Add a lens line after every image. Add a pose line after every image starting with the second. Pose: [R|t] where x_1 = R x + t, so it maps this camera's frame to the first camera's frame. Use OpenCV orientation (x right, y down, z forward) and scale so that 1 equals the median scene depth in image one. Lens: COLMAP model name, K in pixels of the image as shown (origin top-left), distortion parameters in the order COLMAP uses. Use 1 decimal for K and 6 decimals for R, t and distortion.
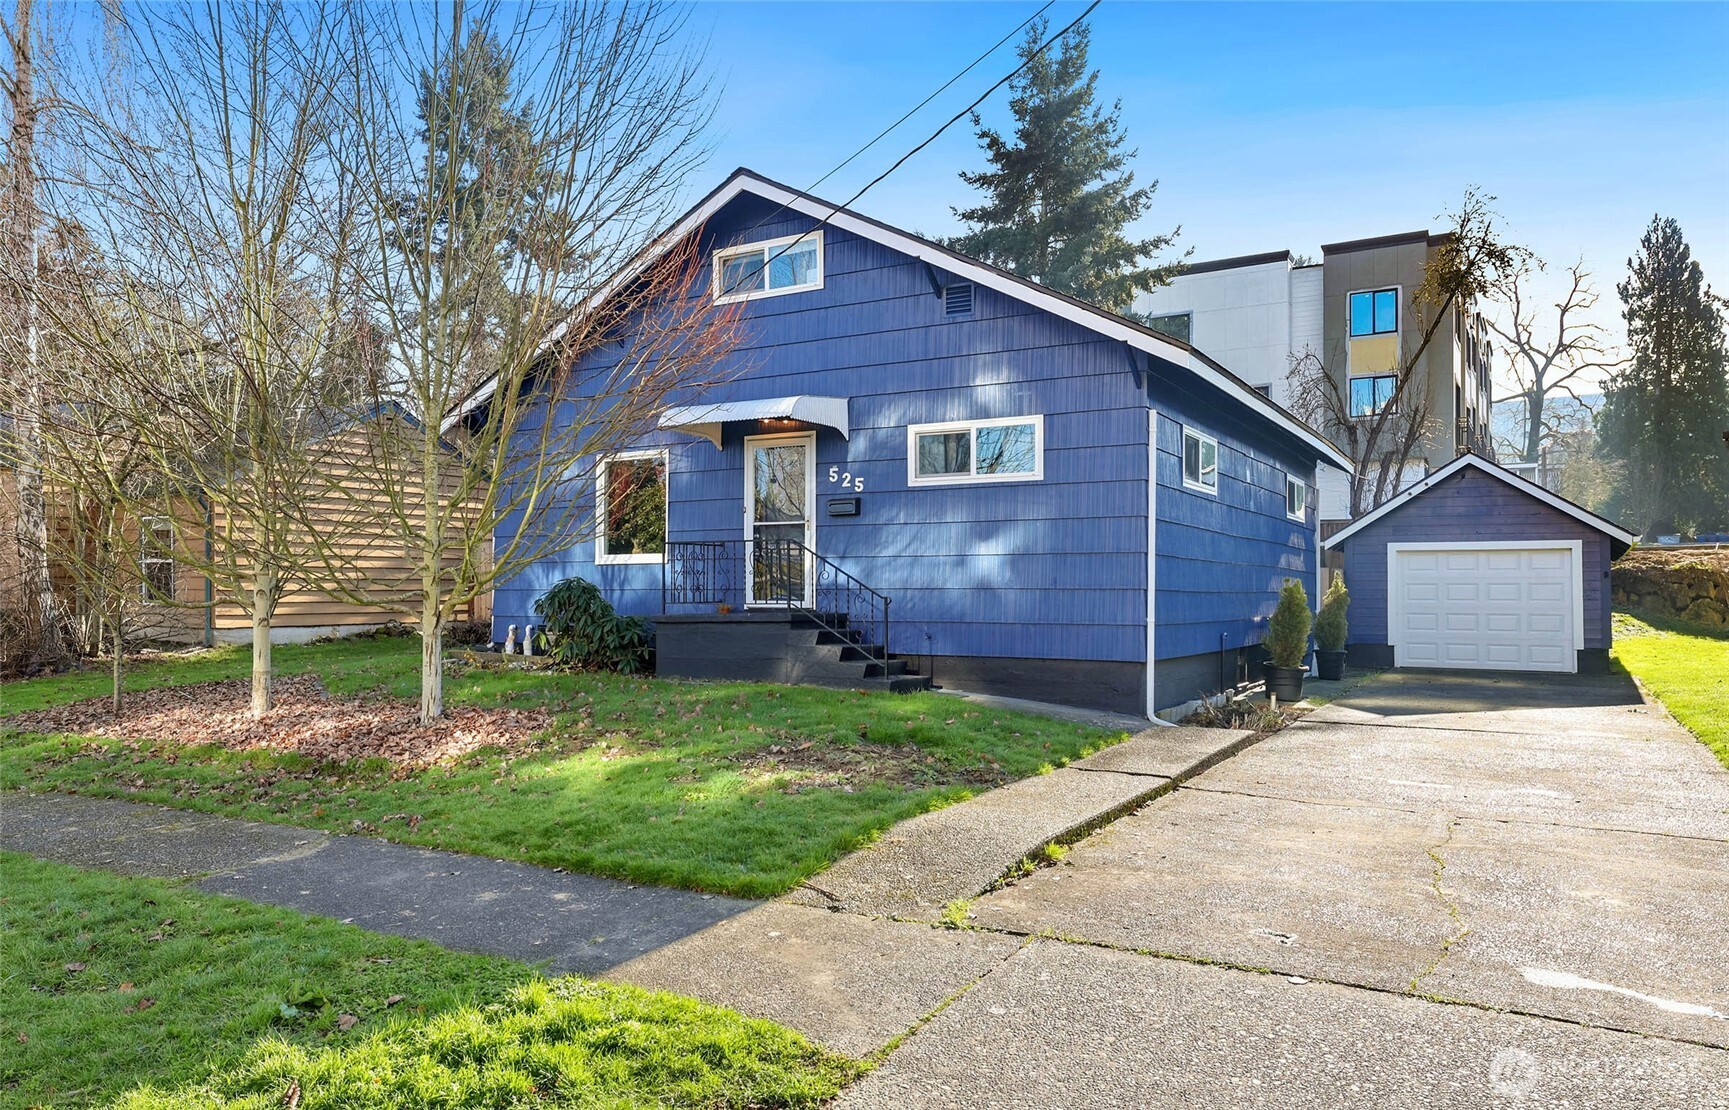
lens RADIAL K [[1161.6, 0, 864.5], [0, 1161.6, 555.0], [0, 0, 1]] dist [0.002671, 0.001366]
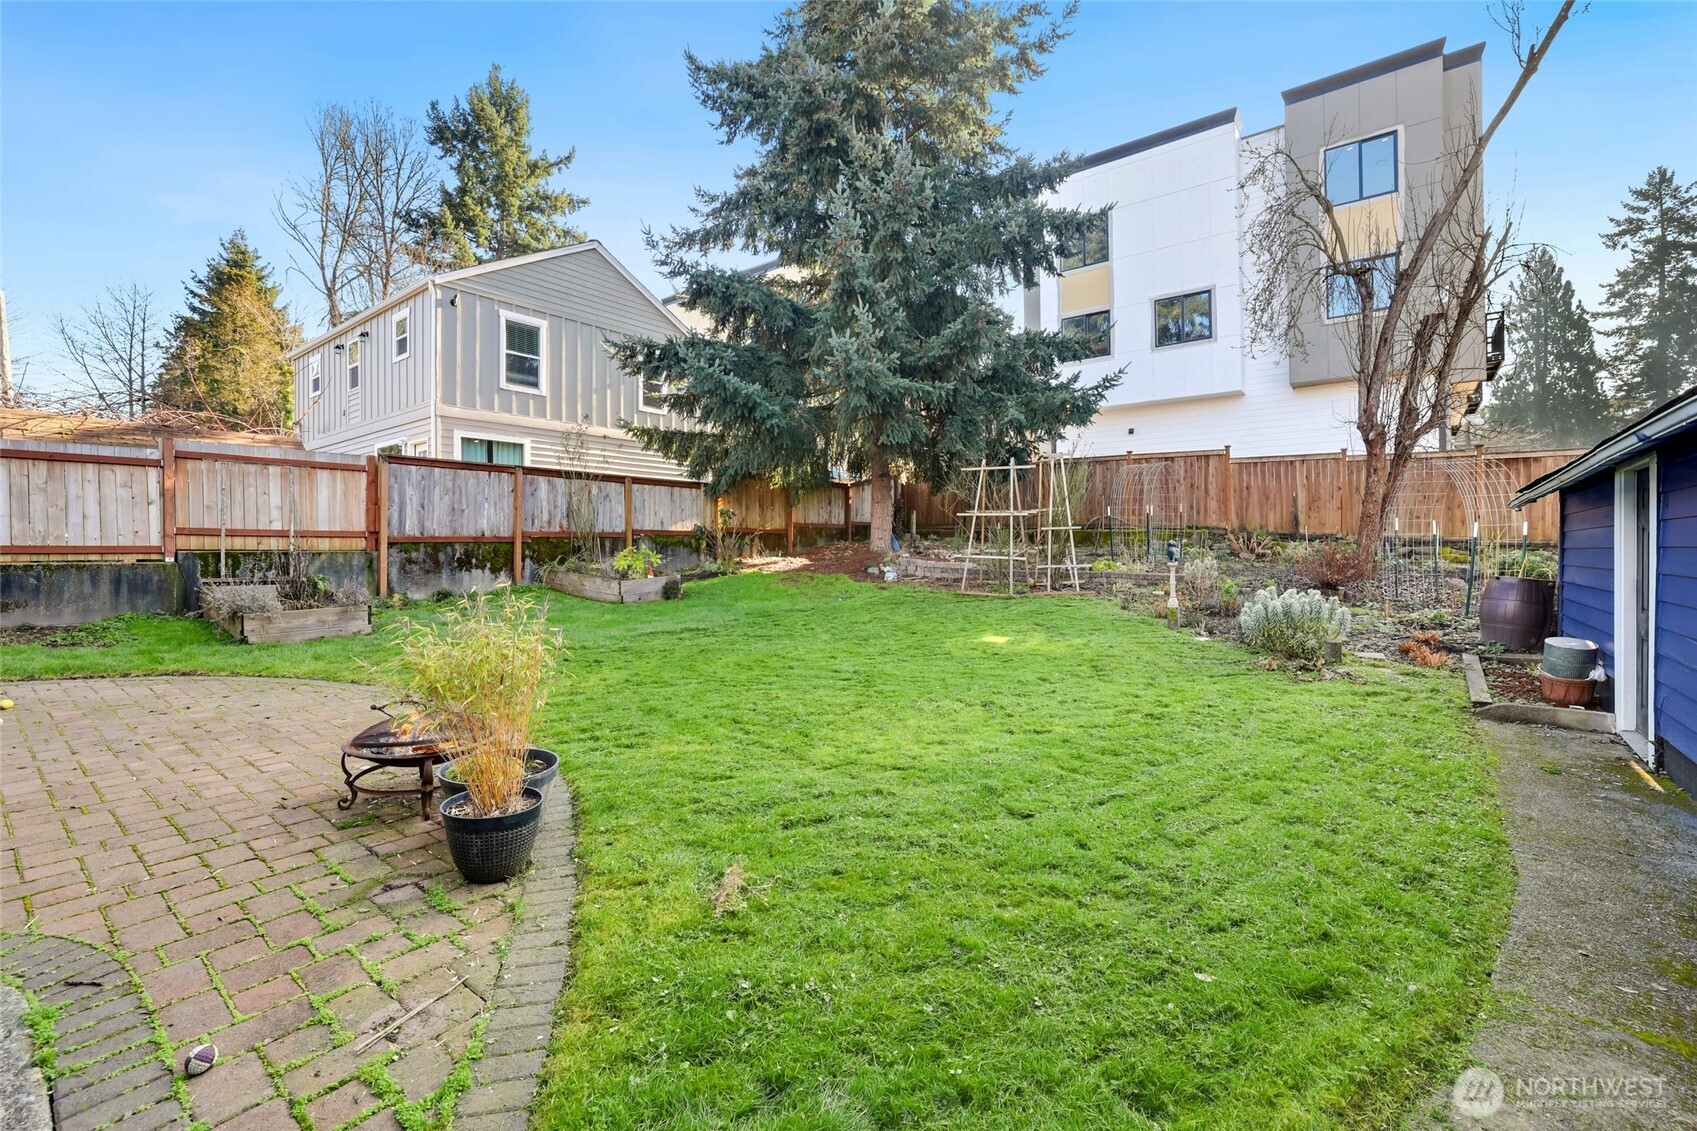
lens RADIAL K [[738.6, 0, 855.5], [0, 738.6, 554.5], [0, 0, 1]] dist [-0.064777, 0.027014]
pose [[0.992171, -0.009480, -0.124529, 0.180522], [0.013862, 0.999313, 0.034372, 0.009099], [0.124117, -0.035829, 0.991620, 0.513084]]
